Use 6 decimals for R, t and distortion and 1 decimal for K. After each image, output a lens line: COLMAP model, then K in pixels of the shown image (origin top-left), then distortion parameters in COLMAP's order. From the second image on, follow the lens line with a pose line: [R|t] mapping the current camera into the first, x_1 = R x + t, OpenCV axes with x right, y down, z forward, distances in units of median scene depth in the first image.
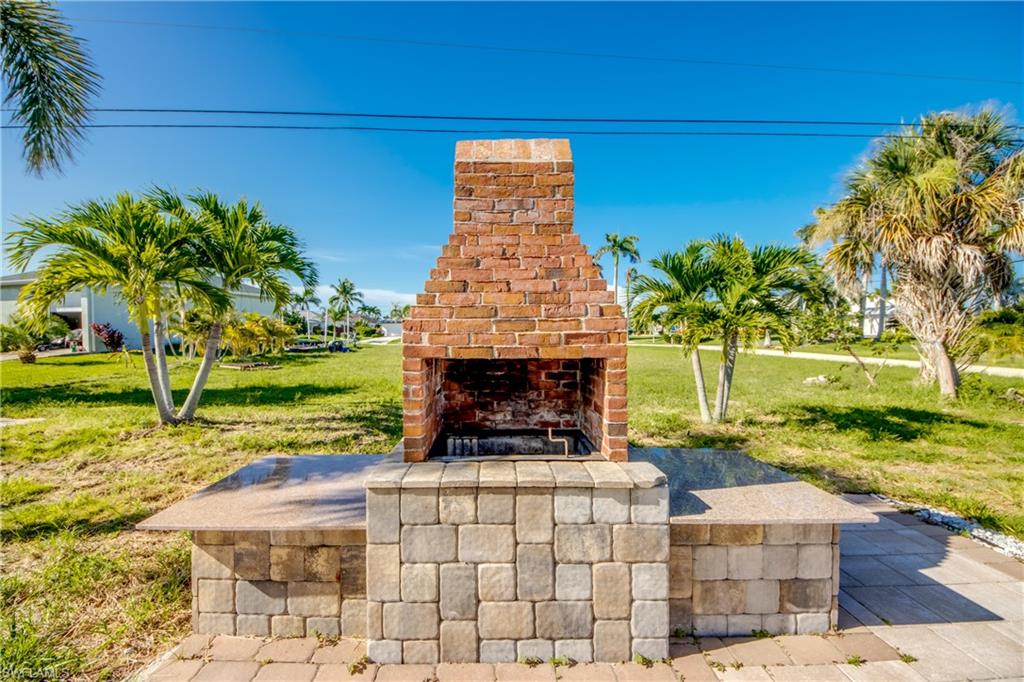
lens RADIAL K [[399.8, 0, 515.1], [0, 399.8, 341.7], [0, 0, 1]] dist [0.006371, -0.009377]
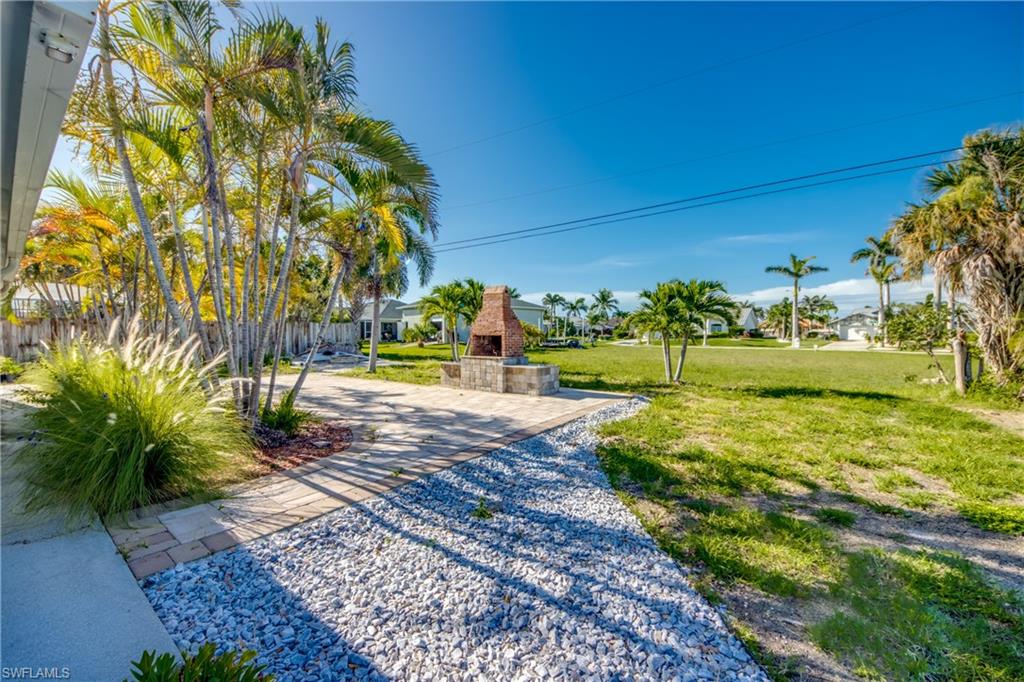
lens RADIAL K [[399.8, 0, 504.9], [0, 399.8, 346.6], [0, 0, 1]] dist [0.006371, -0.009377]
pose [[0.775240, 0.026628, -0.631105, 0.795653], [-0.024205, 0.999630, 0.012444, 0.028305], [0.631203, 0.005629, 0.775597, -0.651163]]
